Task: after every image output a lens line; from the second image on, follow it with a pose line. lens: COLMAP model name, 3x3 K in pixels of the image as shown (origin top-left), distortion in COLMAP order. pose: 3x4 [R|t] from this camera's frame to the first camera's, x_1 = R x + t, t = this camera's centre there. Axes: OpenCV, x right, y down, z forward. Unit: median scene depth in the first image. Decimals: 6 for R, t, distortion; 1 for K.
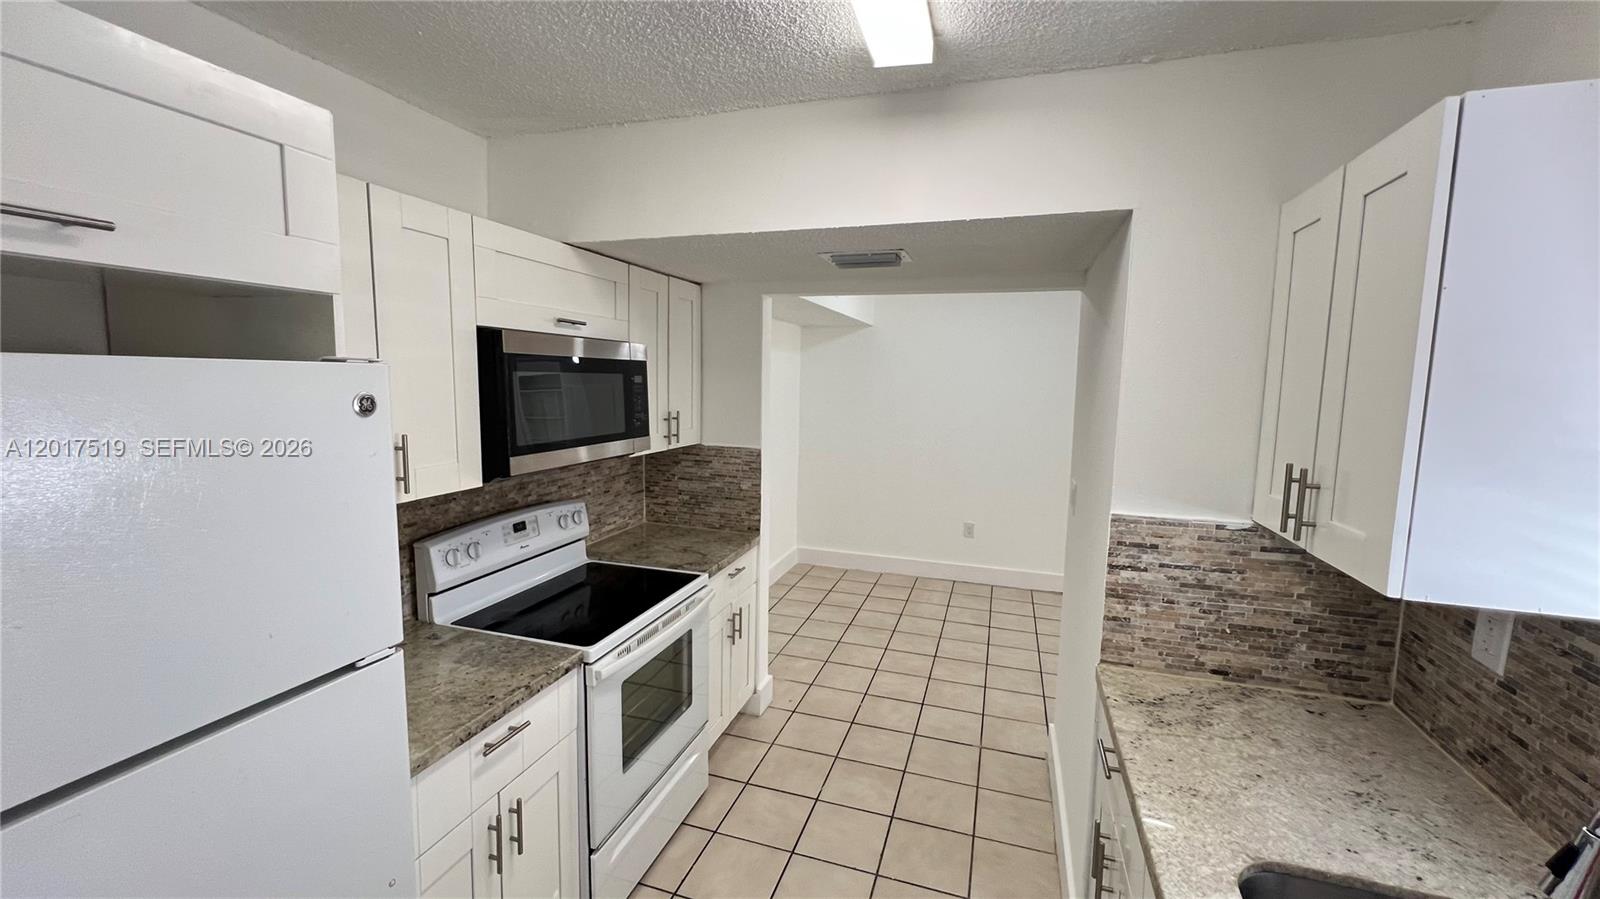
lens RADIAL K [[637.1, 0, 793.4], [0, 637.1, 449.5], [0, 0, 1]] dist [-0.003853, -0.000249]
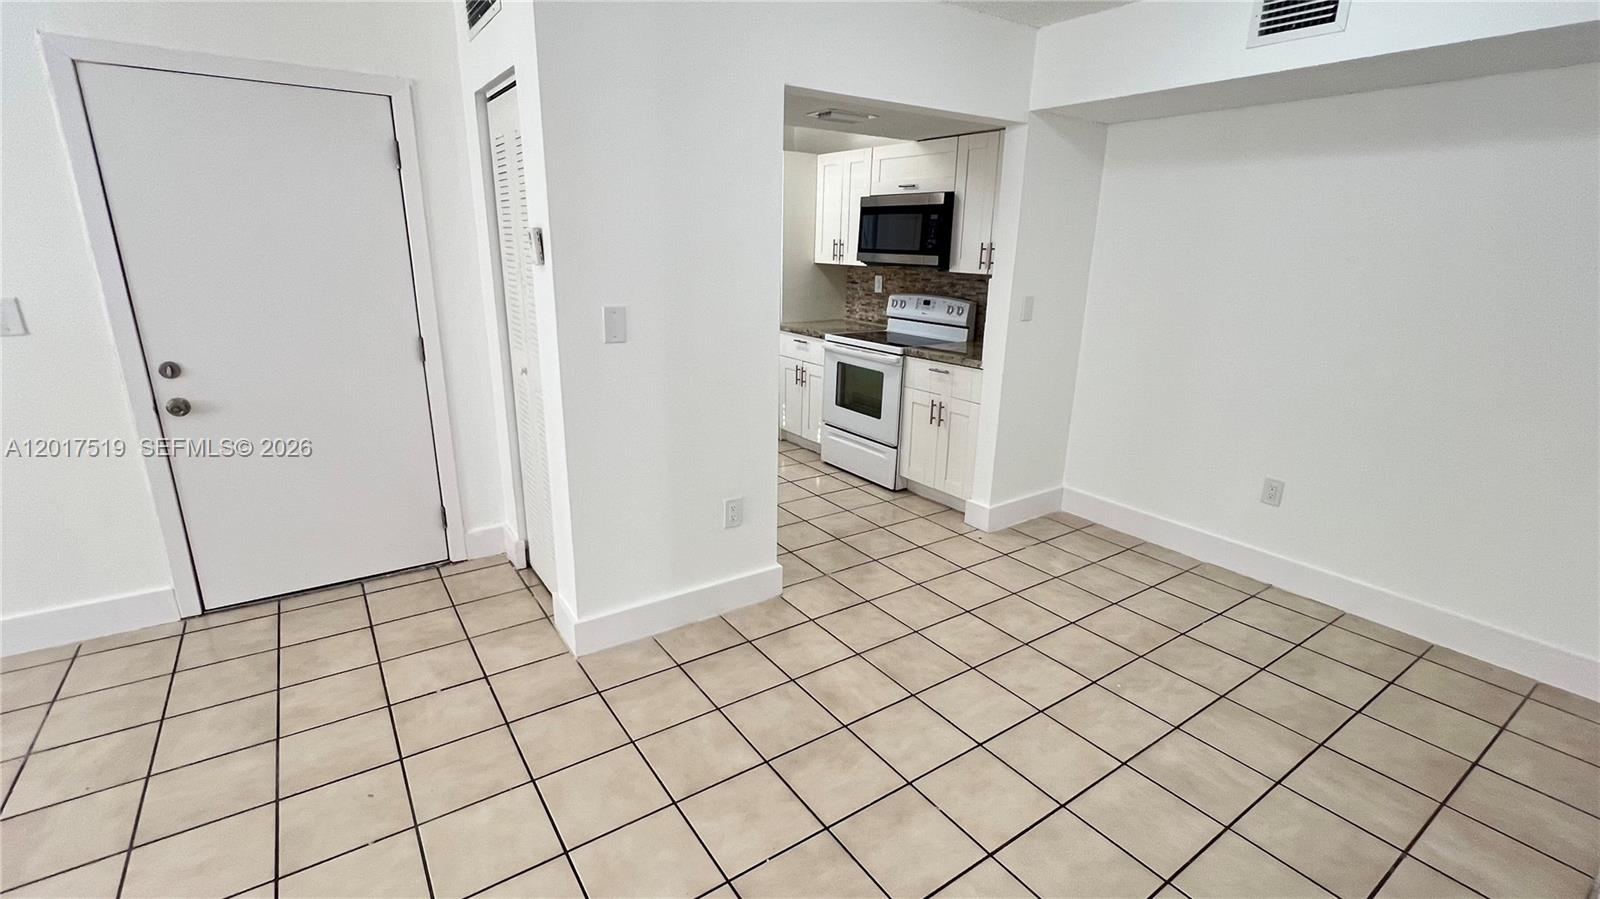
lens RADIAL K [[709.0, 0, 793.5], [0, 709.0, 460.2], [0, 0, 1]] dist [0.001533, 0.000030]
pose [[-0.608183, 0.209905, -0.765541, 1.433389], [-0.116629, 0.930309, 0.347739, -0.120879], [0.785182, 0.300773, -0.541317, 1.866255]]
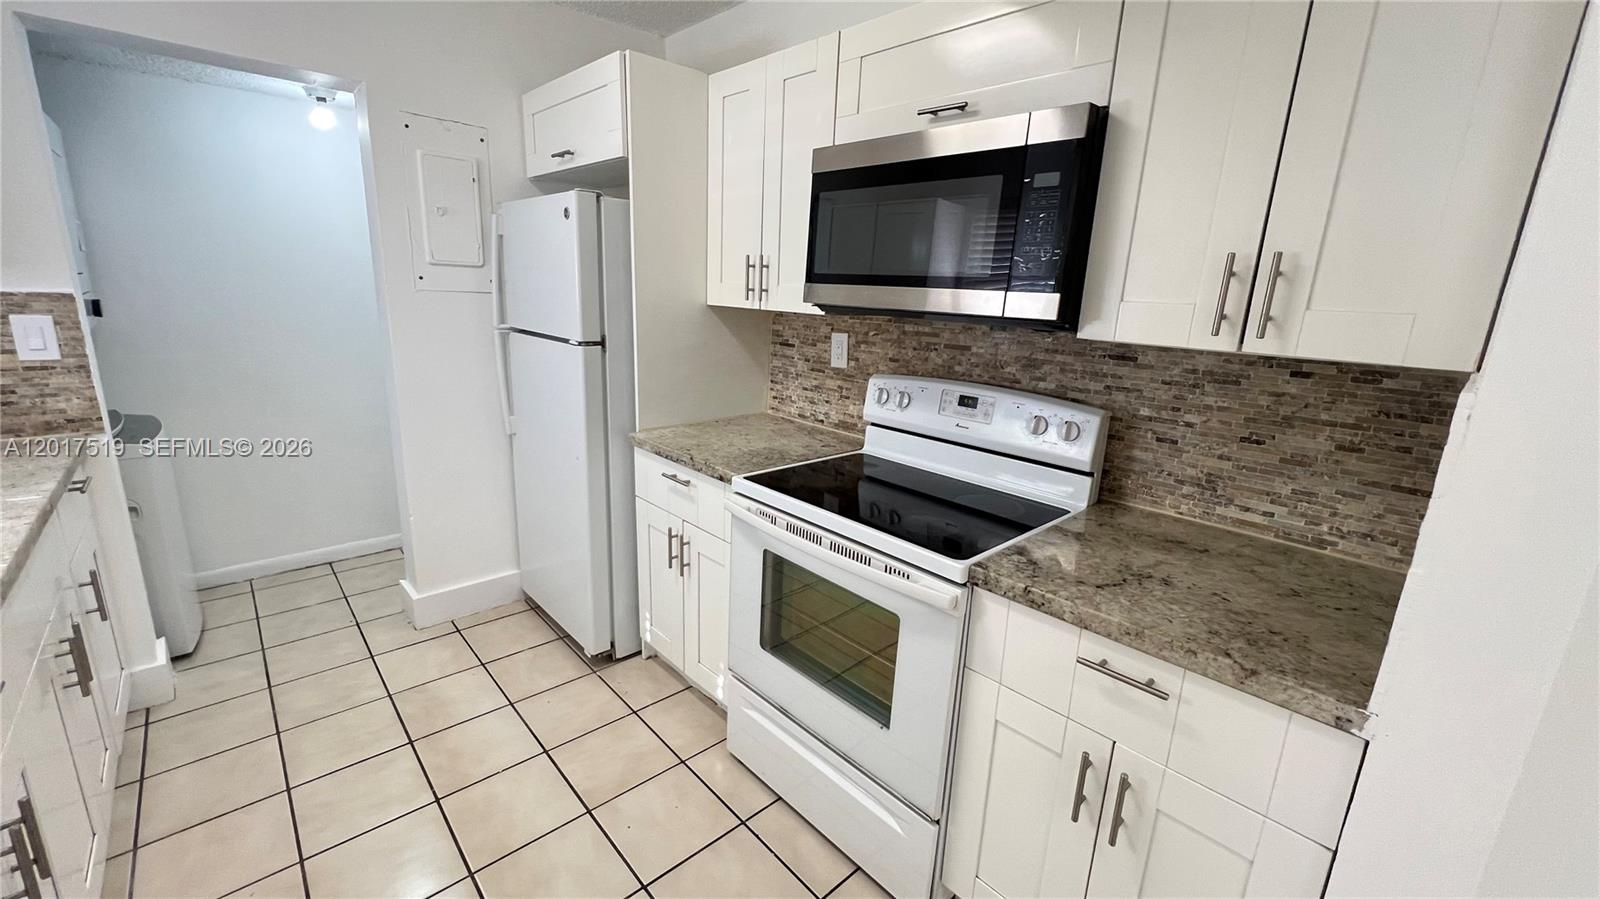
lens RADIAL K [[637.1, 0, 806.0], [0, 637.1, 448.6], [0, 0, 1]] dist [-0.003853, -0.000249]
pose [[-0.476920, 0.180711, -0.860169, 0.353883], [-0.147139, 0.948411, 0.280831, -0.017370], [0.866543, 0.260499, -0.425727, 1.122309]]
